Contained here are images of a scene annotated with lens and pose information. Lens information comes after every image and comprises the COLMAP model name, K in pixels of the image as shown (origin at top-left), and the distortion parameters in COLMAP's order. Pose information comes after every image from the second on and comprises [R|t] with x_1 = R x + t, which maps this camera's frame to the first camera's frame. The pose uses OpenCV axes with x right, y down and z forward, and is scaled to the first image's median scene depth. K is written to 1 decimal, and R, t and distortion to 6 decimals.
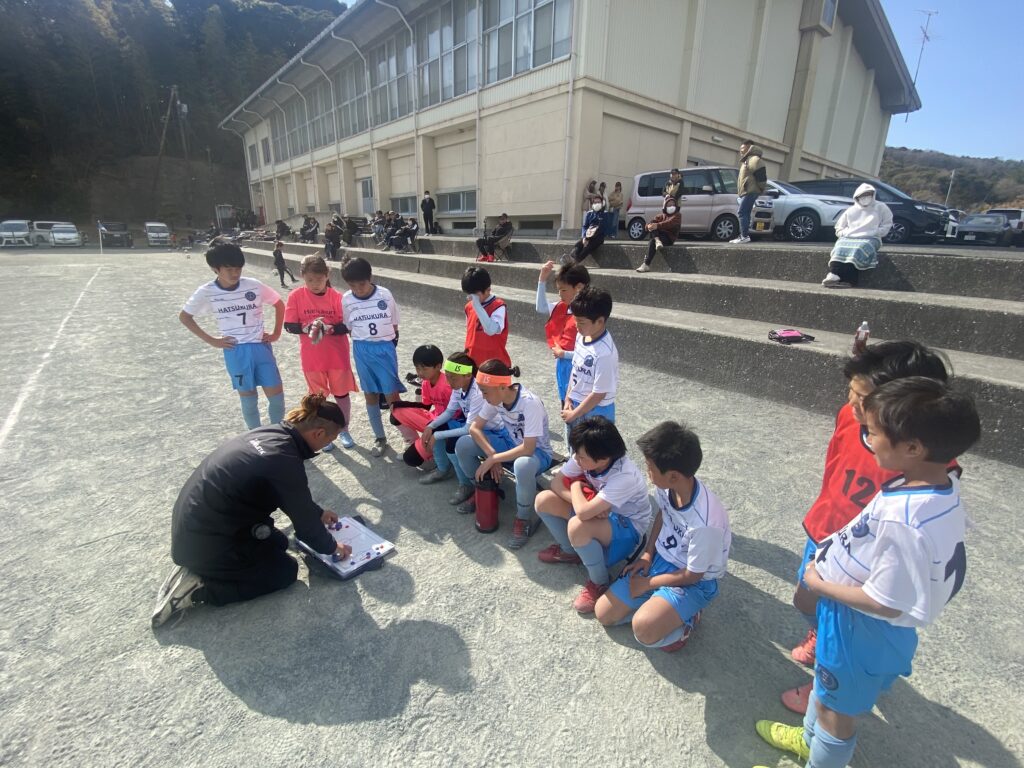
lens RADIAL K [[460.3, 0, 500.3], [0, 460.3, 386.2], [0, 0, 1]] dist [0.002920, -0.016116]
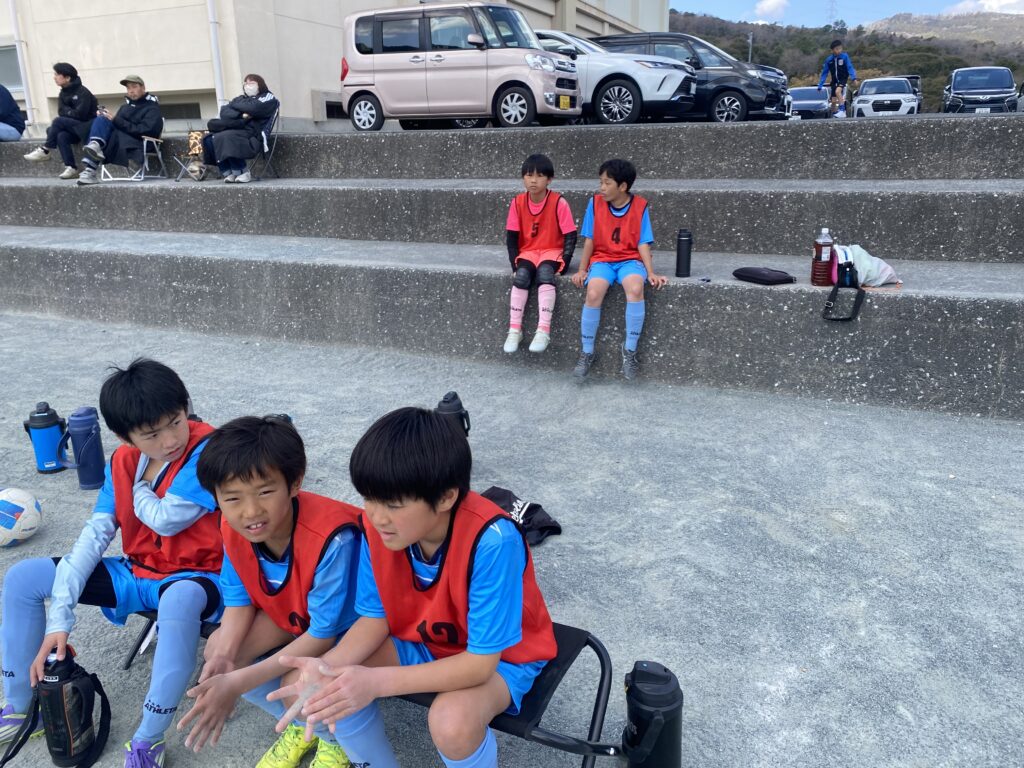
lens RADIAL K [[782.7, 0, 516.3], [0, 782.7, 379.8], [0, 0, 1]] dist [0.013282, -0.005989]
pose [[0.884211, -0.163064, 0.437700, -0.009955], [0.171919, 0.984915, 0.019629, -0.014026], [-0.434298, 0.057893, 0.898907, 0.103100]]
